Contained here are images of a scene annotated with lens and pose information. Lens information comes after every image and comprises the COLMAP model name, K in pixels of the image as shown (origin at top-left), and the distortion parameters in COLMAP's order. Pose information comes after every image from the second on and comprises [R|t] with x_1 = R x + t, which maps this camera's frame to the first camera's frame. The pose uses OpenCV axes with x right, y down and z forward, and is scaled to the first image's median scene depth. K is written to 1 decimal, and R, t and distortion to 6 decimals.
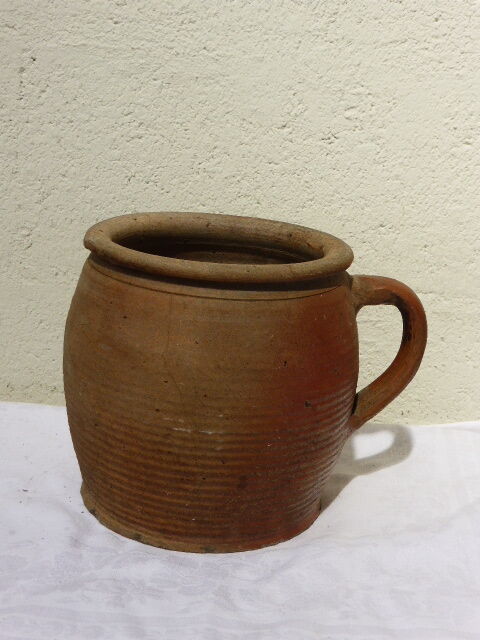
lens RADIAL K [[991.7, 0, 243.6], [0, 991.7, 304.2], [0, 0, 1]] dist [-0.109335, 0.000000]
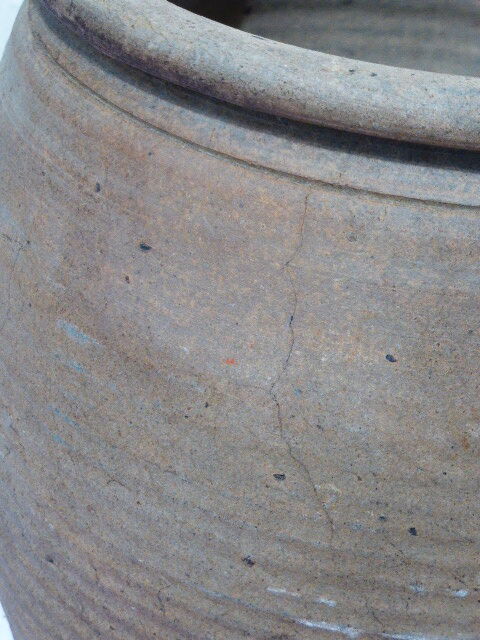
lens RADIAL K [[1991.3, 0, 239.9], [0, 1991.3, 320.6], [0, 0, 1]] dist [-0.040881, 0.000000]
pose [[0.995653, 0.043318, -0.082456, -0.042967], [-0.021936, 0.969422, 0.244416, -0.108827], [0.090523, -0.241544, 0.966158, 0.434566]]
